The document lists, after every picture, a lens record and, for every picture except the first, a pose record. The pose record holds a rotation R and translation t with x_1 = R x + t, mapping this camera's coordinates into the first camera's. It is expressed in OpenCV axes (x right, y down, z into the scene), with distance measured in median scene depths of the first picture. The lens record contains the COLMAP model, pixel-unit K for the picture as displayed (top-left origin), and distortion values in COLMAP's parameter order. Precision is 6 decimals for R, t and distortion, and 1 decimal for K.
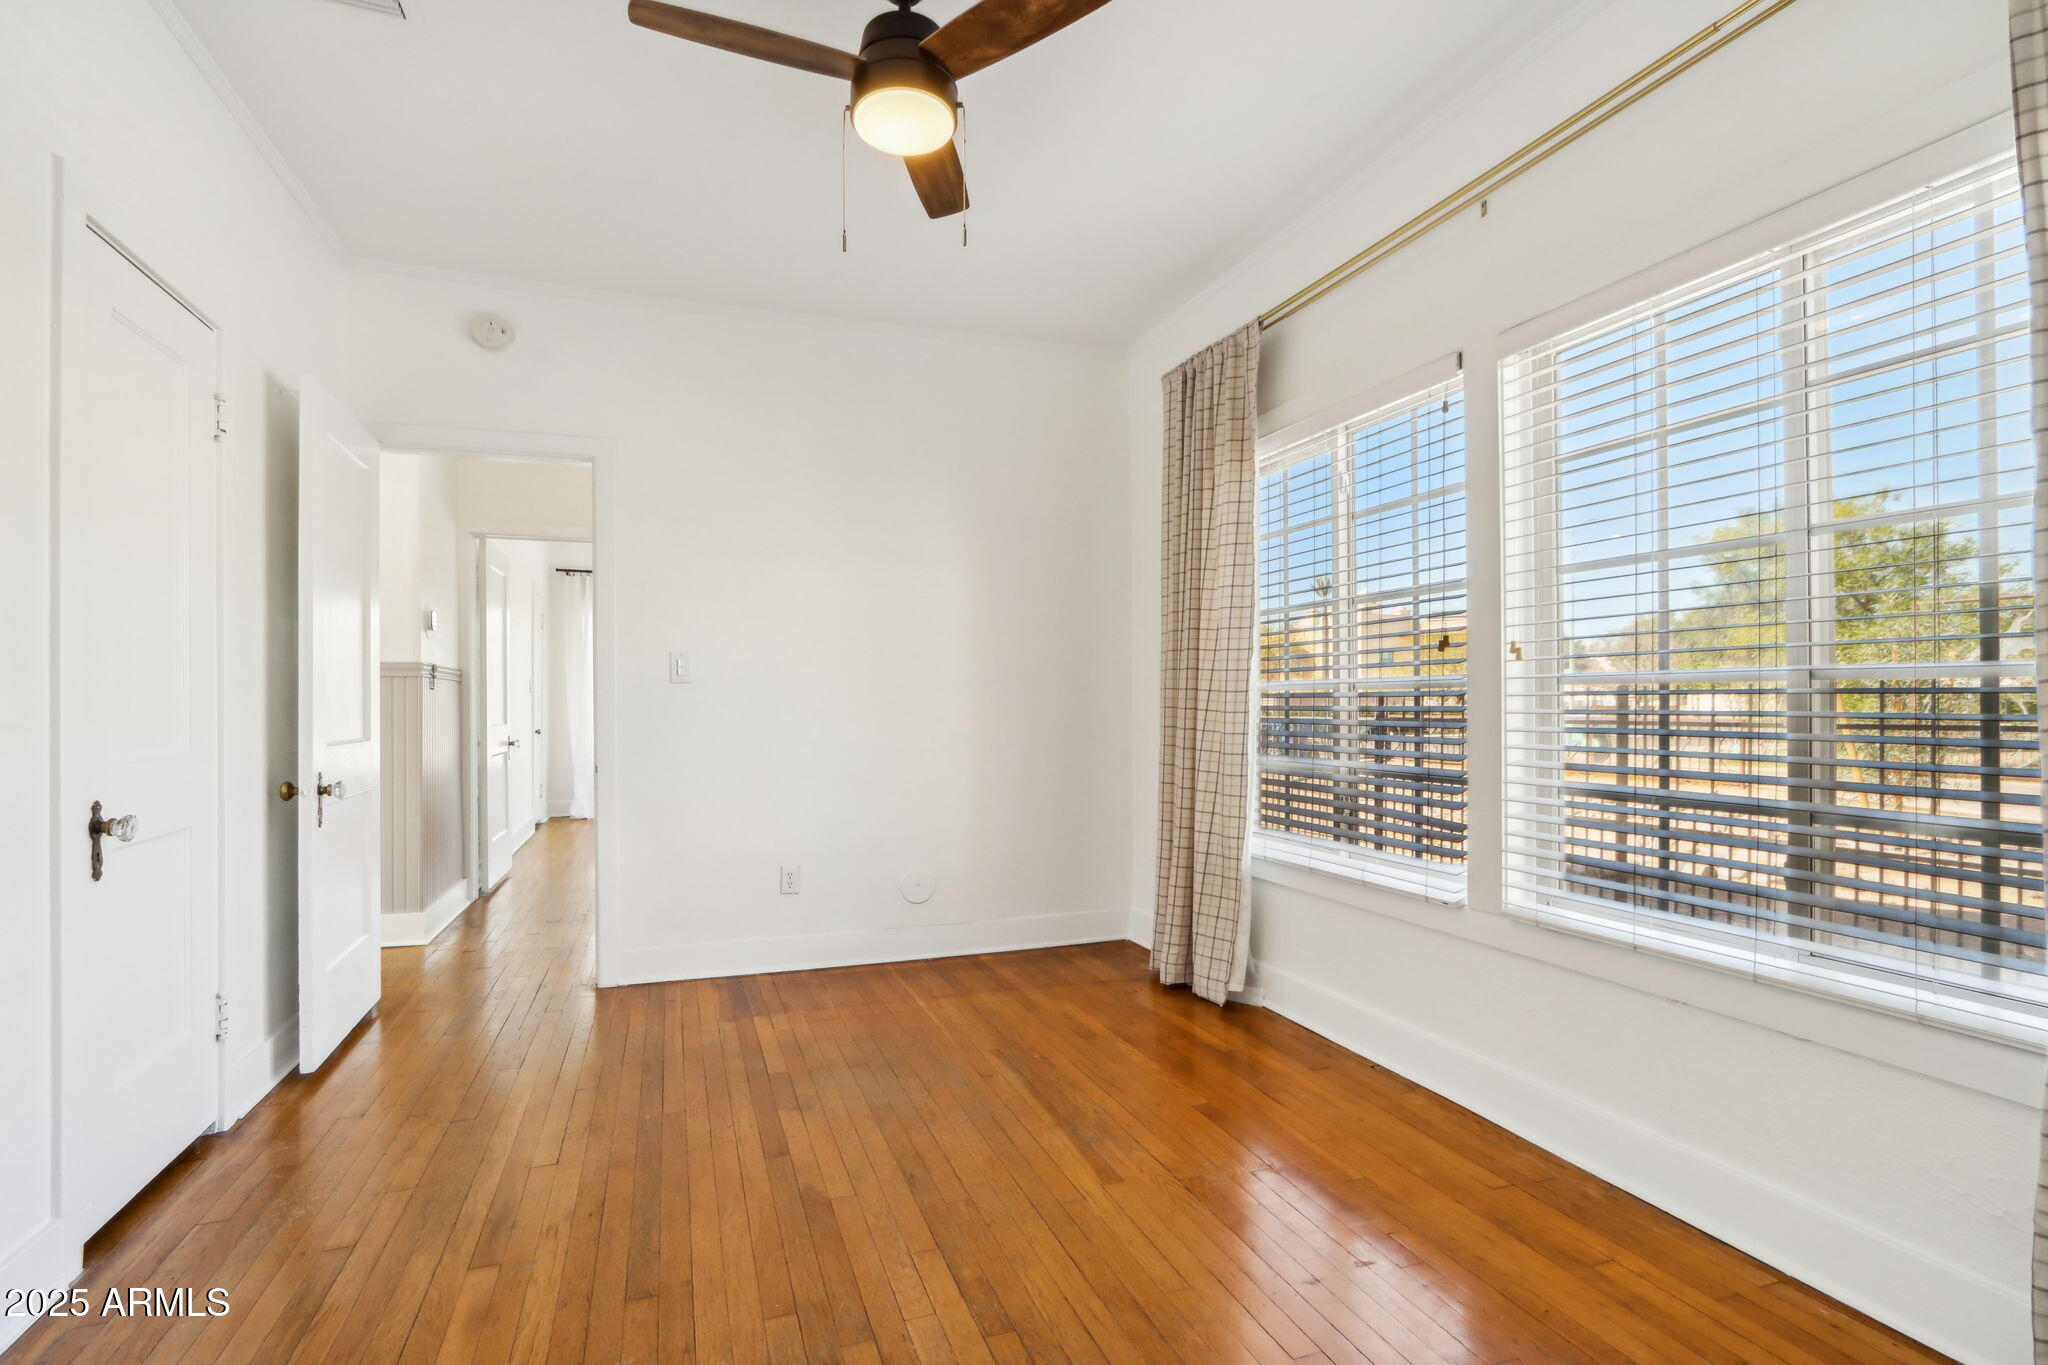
lens RADIAL K [[964.1, 0, 996.3], [0, 964.1, 692.1], [0, 0, 1]] dist [-0.006122, 0.000890]
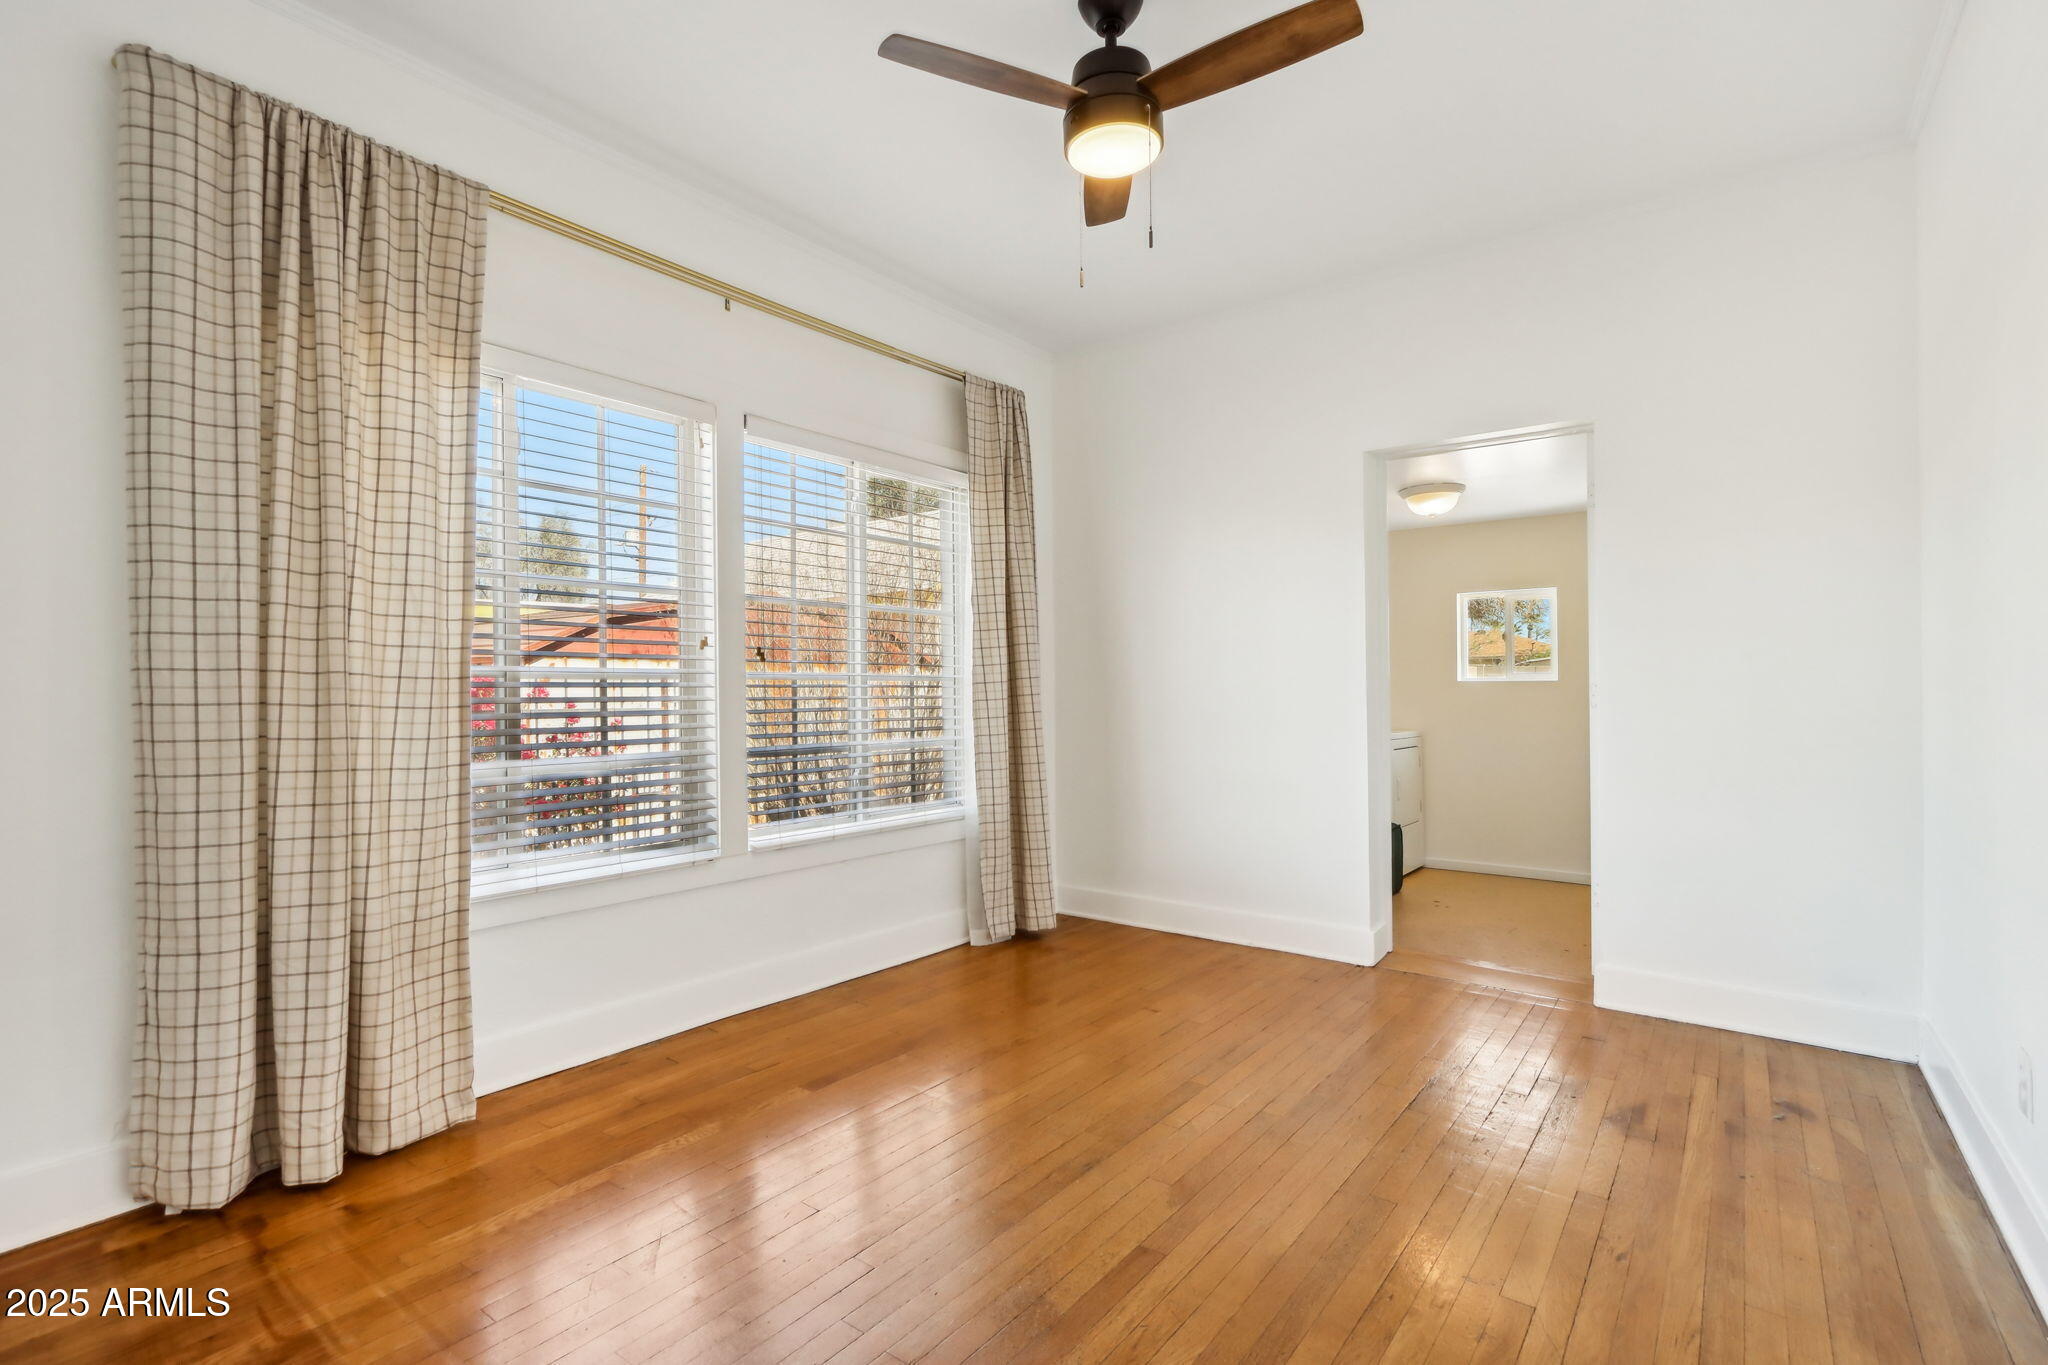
lens RADIAL K [[964.1, 0, 996.3], [0, 964.1, 692.1], [0, 0, 1]] dist [-0.006122, 0.000890]
pose [[-0.547849, 0.011270, 0.836501, -0.736688], [0.000151, 0.999911, -0.013373, 0.027206], [-0.836577, -0.007200, -0.547802, 1.375500]]
